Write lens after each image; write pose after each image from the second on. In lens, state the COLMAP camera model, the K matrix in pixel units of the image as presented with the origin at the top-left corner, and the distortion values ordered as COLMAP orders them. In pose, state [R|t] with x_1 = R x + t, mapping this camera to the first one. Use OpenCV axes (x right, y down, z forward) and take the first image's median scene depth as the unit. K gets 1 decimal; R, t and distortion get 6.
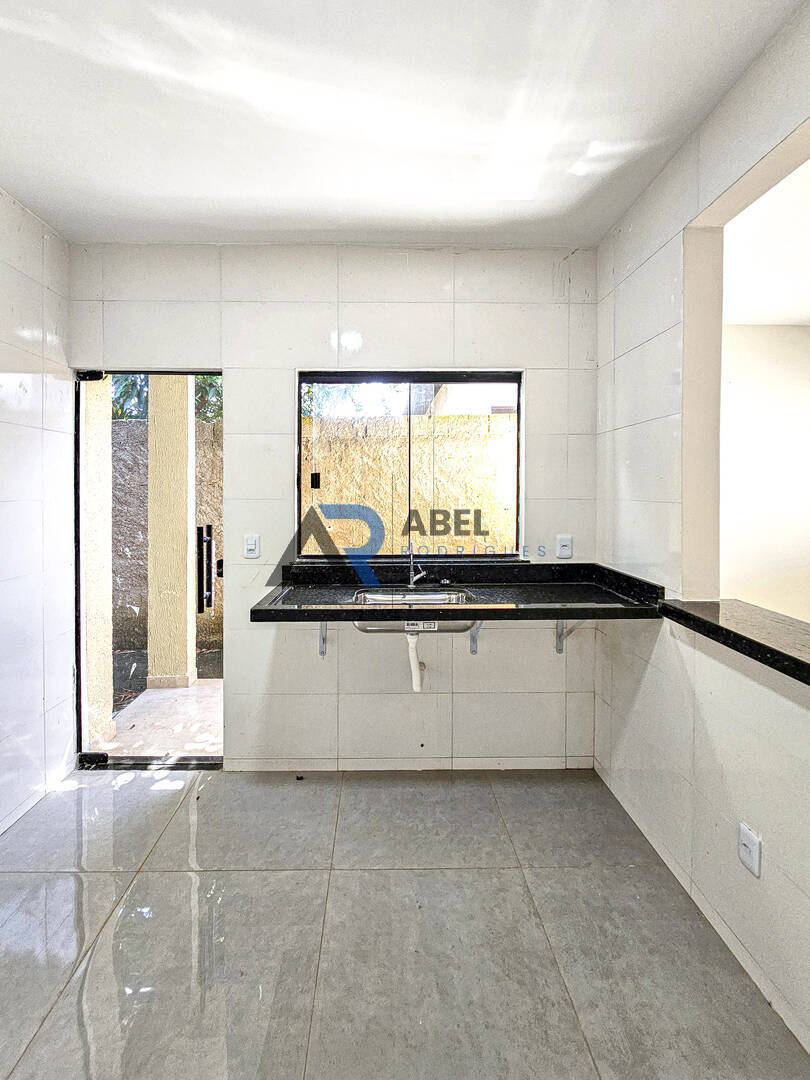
lens RADIAL K [[457.6, 0, 404.8], [0, 457.6, 520.2], [0, 0, 1]] dist [-0.001080, -0.000417]
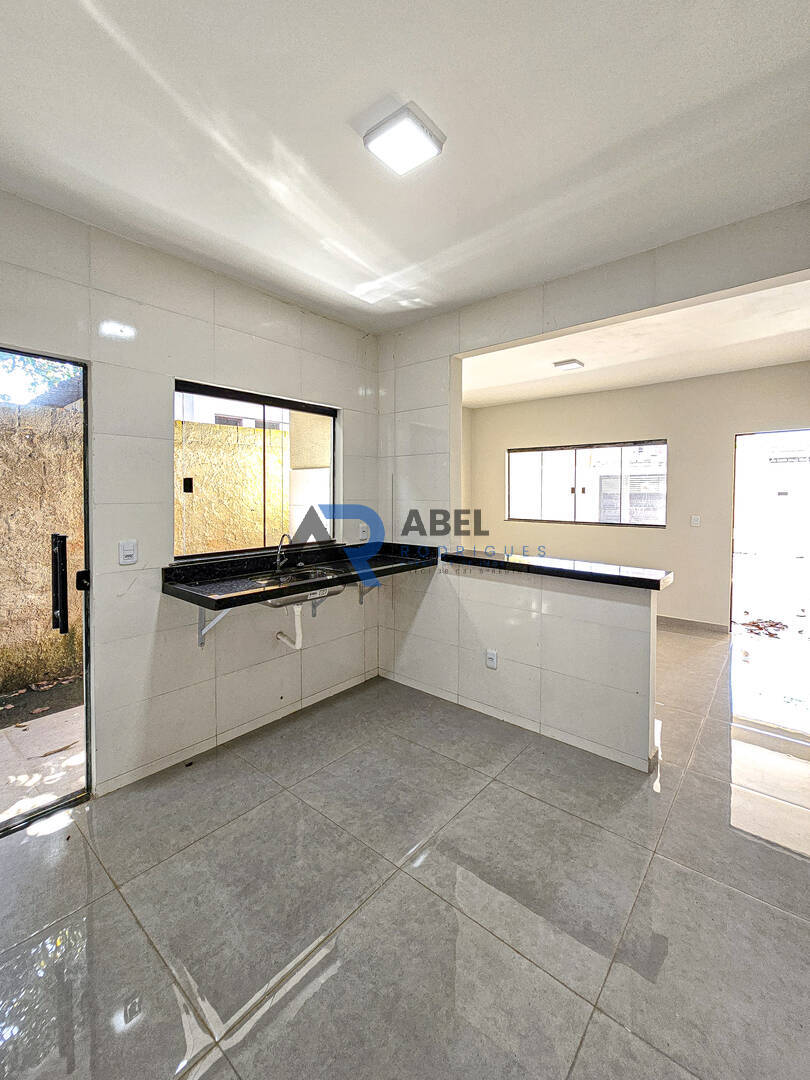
lens RADIAL K [[457.6, 0, 397.1], [0, 457.6, 534.0], [0, 0, 1]] dist [-0.001080, -0.000417]
pose [[0.666822, -0.065752, 0.742310, -0.693032], [0.044379, 0.997836, 0.048520, -0.002816], [-0.743894, 0.000589, 0.668297, -0.078167]]
